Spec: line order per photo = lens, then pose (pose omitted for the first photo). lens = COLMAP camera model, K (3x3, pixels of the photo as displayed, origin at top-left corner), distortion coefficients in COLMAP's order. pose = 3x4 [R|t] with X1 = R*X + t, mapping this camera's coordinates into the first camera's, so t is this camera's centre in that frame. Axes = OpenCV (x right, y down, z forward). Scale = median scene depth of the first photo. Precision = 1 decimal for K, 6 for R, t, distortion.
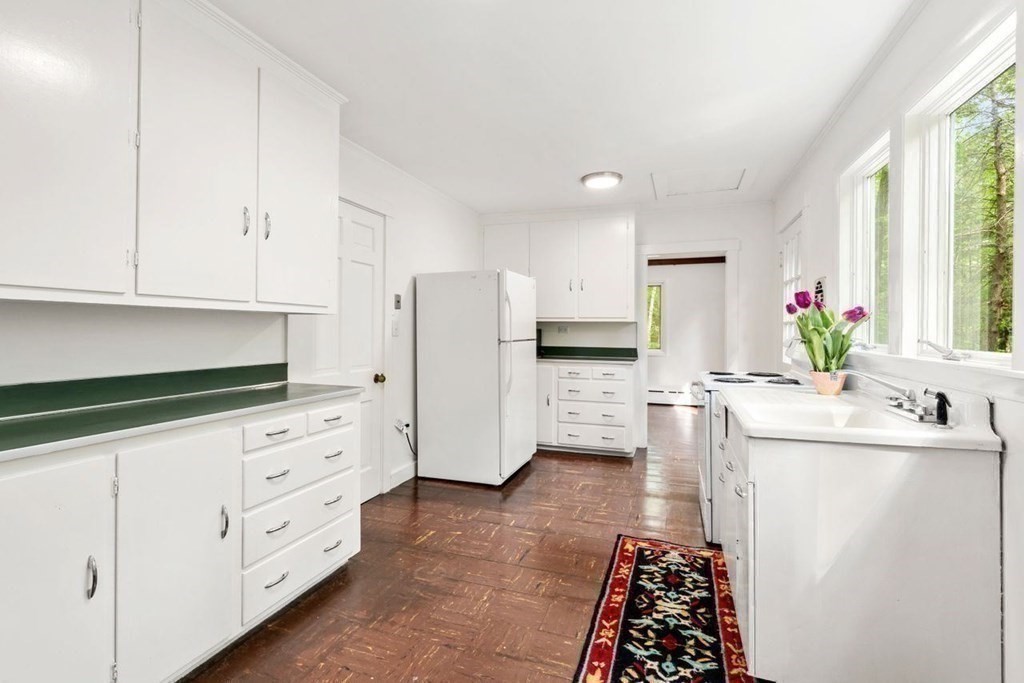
lens RADIAL K [[474.6, 0, 505.3], [0, 474.6, 335.8], [0, 0, 1]] dist [0.000447, 0.000369]
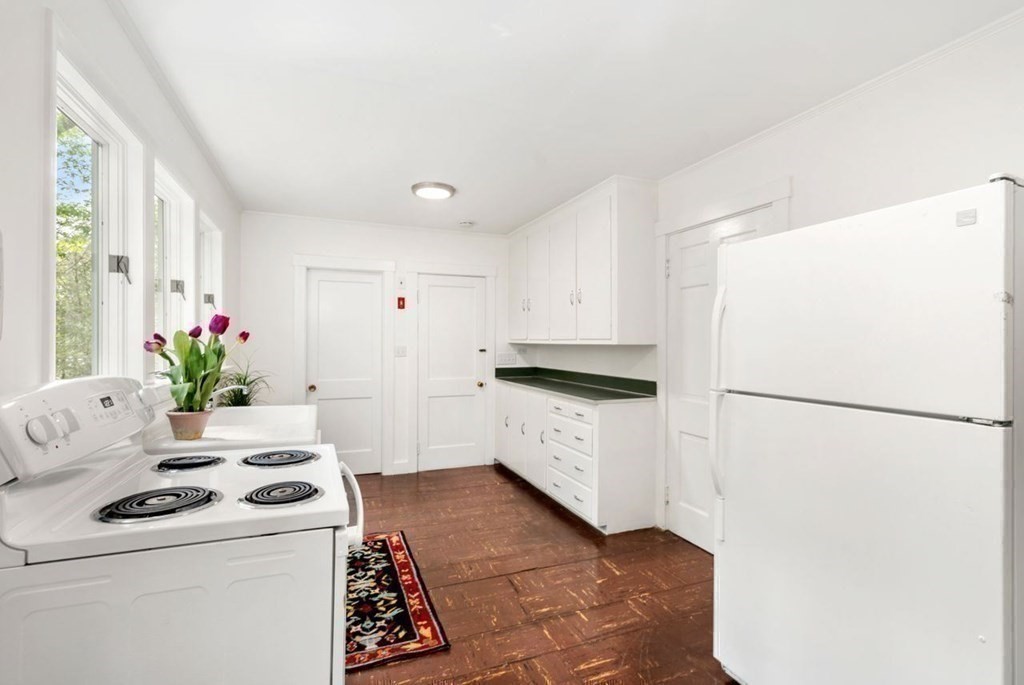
lens RADIAL K [[464.2, 0, 512.0], [0, 464.2, 342.5], [0, 0, 1]] dist [-0.001385, 0.000010]
pose [[-0.738599, -0.011462, -0.674048, 0.772325], [-0.019536, 0.999799, 0.004405, -0.056544], [0.673862, 0.016422, -0.738675, 1.874264]]
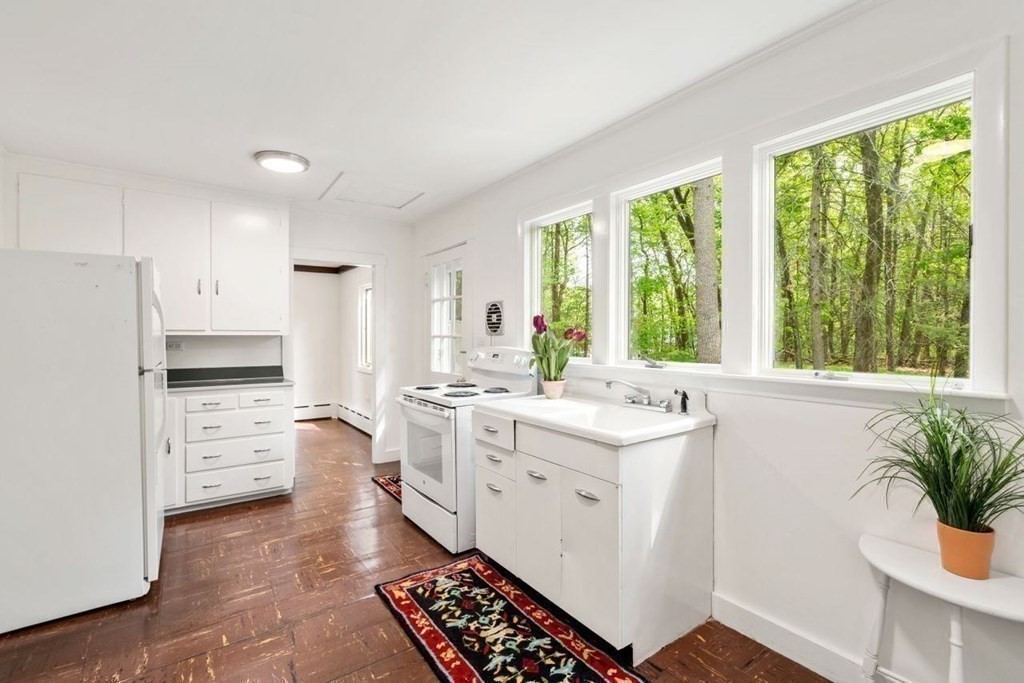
lens RADIAL K [[464.2, 0, 512.0], [0, 464.2, 341.5], [0, 0, 1]] dist [-0.001385, 0.000010]
pose [[0.570902, -0.018503, 0.820809, -0.363939], [0.017215, 0.999796, 0.010564, -0.038739], [-0.820837, 0.008099, 0.571104, 0.364386]]
